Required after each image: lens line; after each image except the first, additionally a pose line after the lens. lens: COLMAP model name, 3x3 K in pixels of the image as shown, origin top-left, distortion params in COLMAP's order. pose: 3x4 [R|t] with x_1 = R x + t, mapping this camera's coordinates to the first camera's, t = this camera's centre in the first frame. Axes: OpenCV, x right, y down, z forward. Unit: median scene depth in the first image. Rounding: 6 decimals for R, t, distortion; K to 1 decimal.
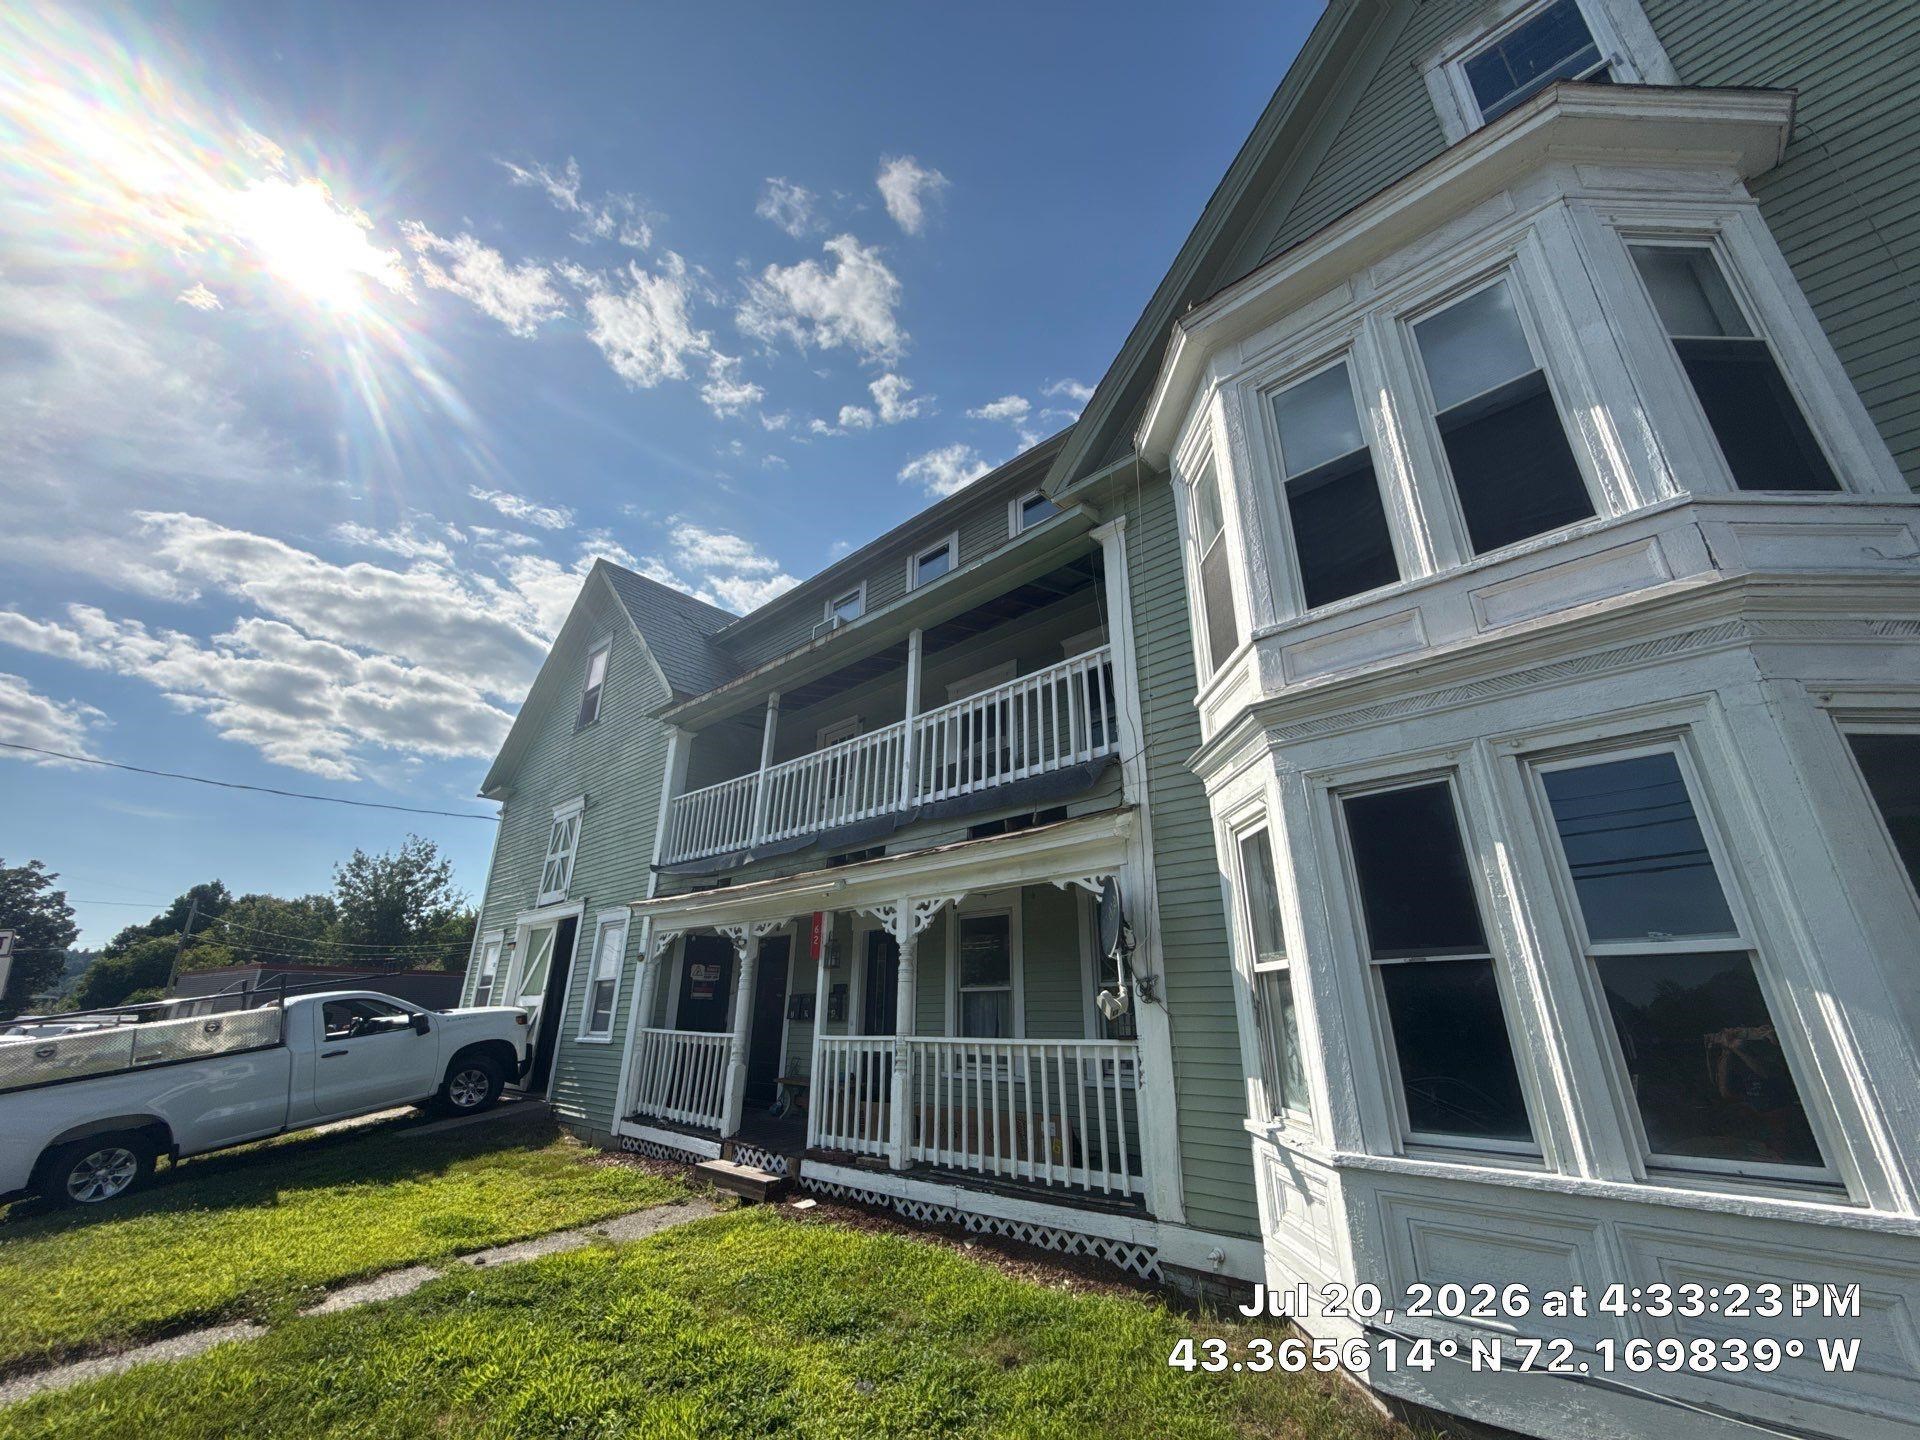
lens RADIAL K [[763.8, 0, 967.6], [0, 763.8, 721.3], [0, 0, 1]] dist [0.000257, -0.000227]
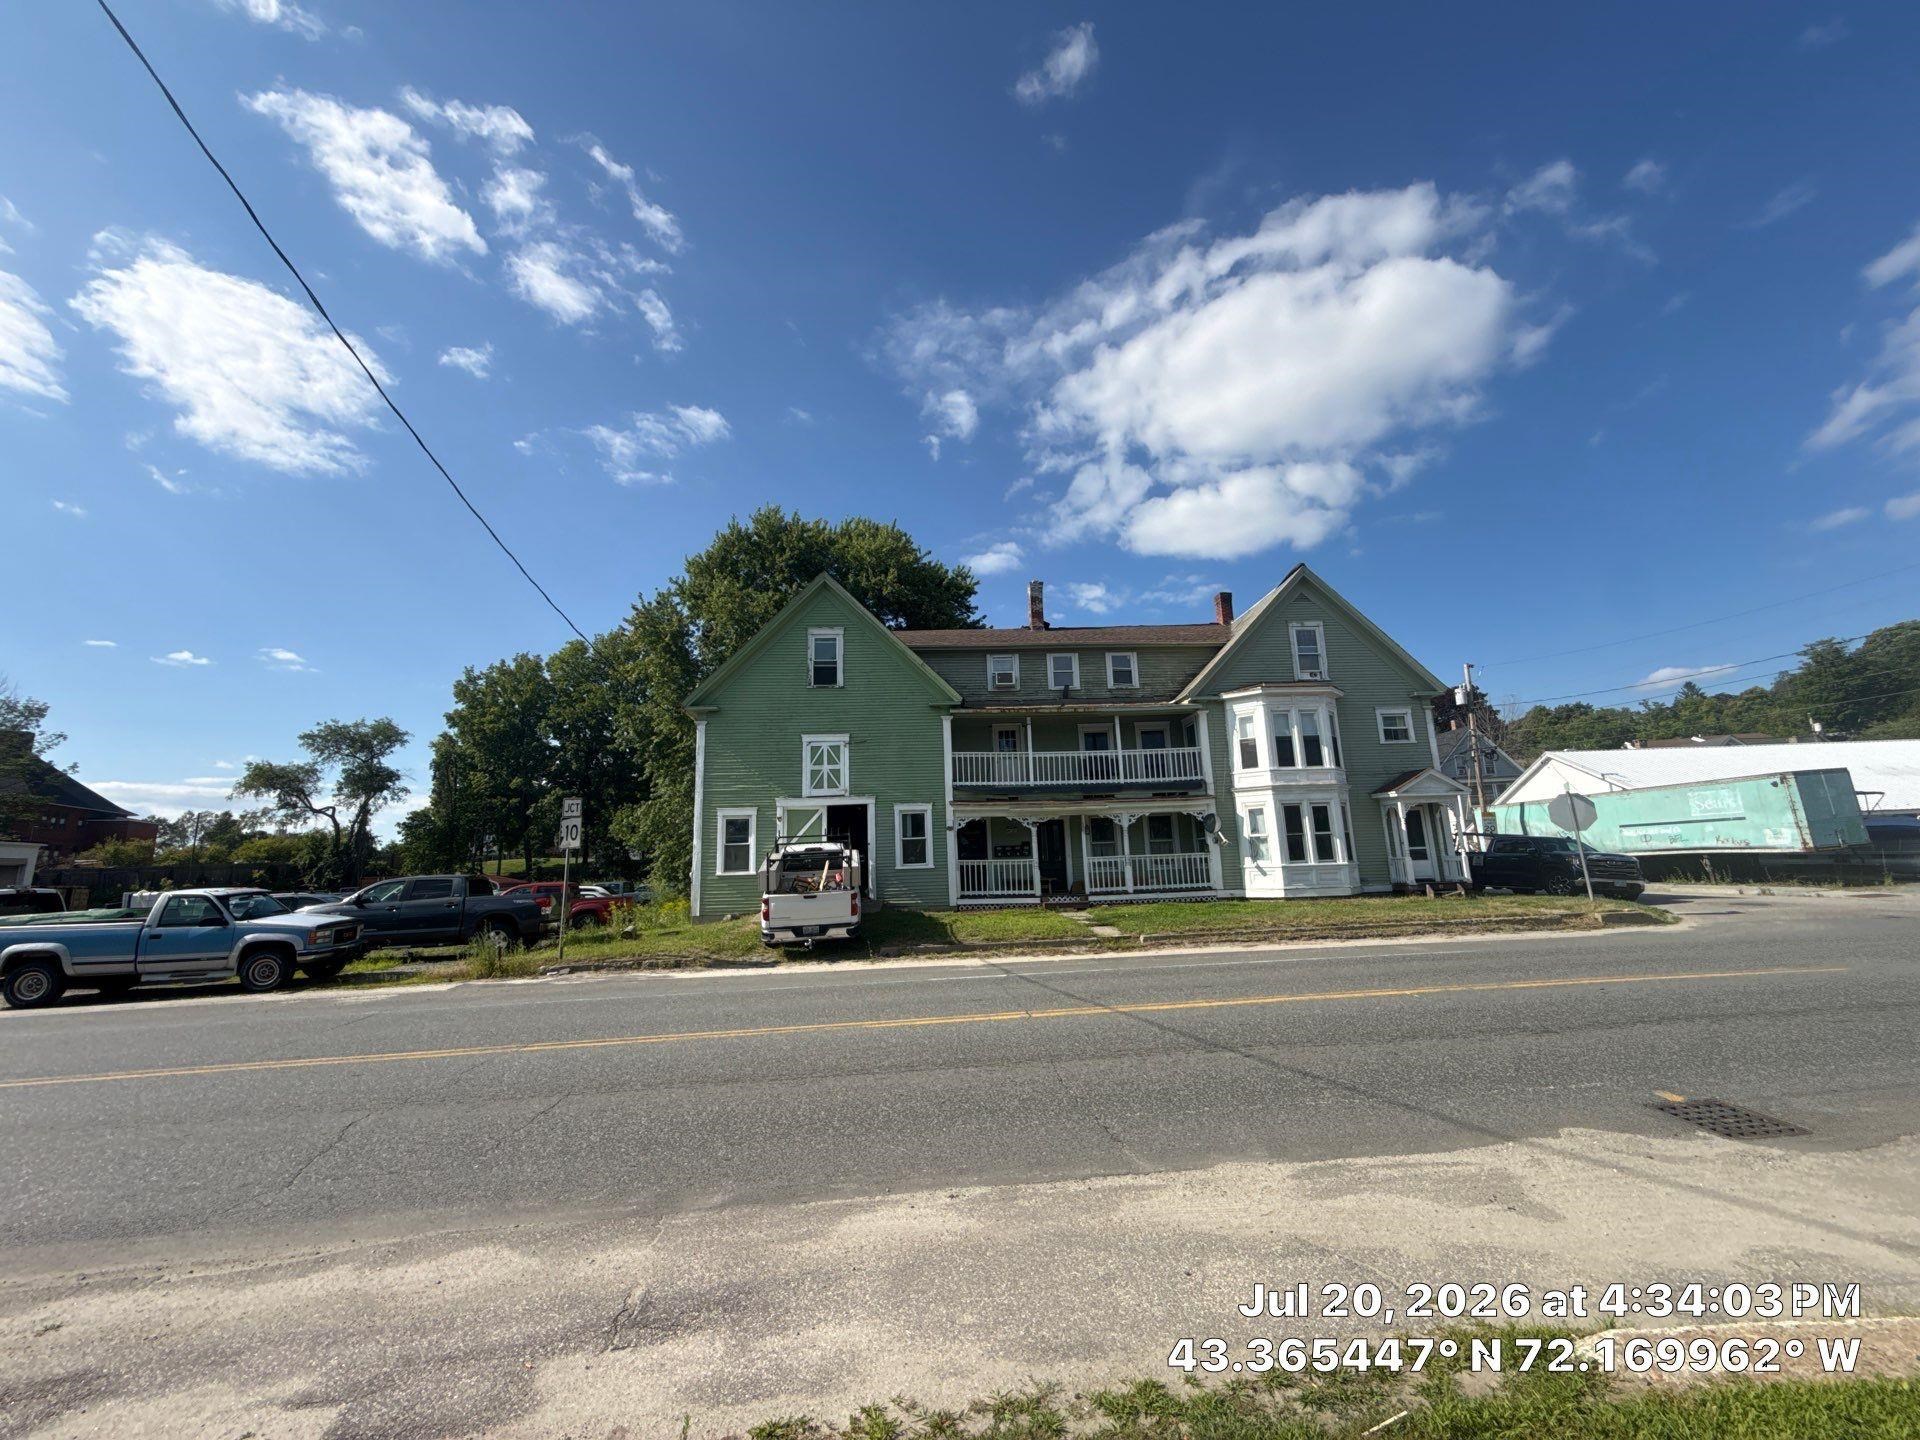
lens RADIAL K [[772.4, 0, 969.7], [0, 772.4, 713.7], [0, 0, 1]] dist [0.000368, -0.000061]
pose [[0.695701, 0.126962, 0.707023, -2.464336], [-0.226918, 0.972700, 0.048614, -0.145755], [-0.681549, -0.194257, 0.705518, -0.603741]]
